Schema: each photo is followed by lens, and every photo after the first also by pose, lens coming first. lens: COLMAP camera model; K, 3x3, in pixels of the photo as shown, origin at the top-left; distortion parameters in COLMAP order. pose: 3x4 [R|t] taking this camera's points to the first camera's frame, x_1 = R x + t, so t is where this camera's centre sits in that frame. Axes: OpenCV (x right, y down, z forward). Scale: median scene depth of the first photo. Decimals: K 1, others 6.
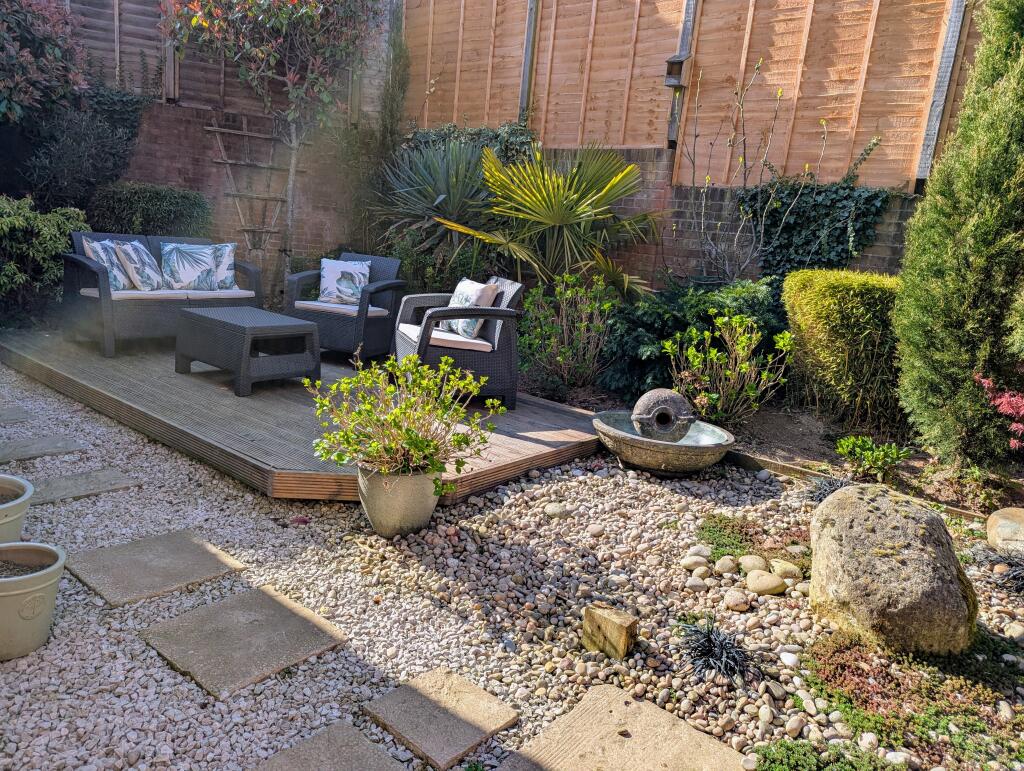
lens RADIAL K [[712.7, 0, 510.0], [0, 712.7, 387.9], [0, 0, 1]] dist [0.007519, -0.001782]
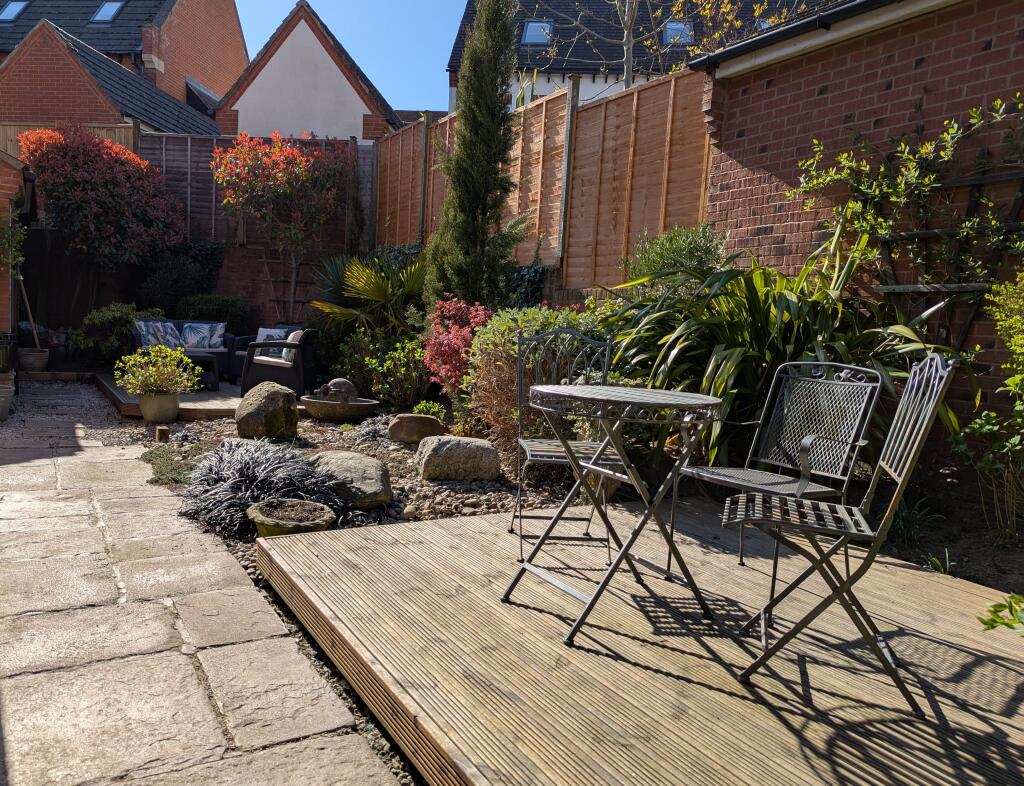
lens RADIAL K [[756.0, 0, 512.6], [0, 756.0, 391.6], [0, 0, 1]] dist [0.011019, 0.004027]
pose [[0.945434, -0.017452, -0.325345, 0.810224], [-0.035952, 0.986879, -0.157411, 0.210091], [0.323823, 0.160518, 0.932401, -0.419455]]
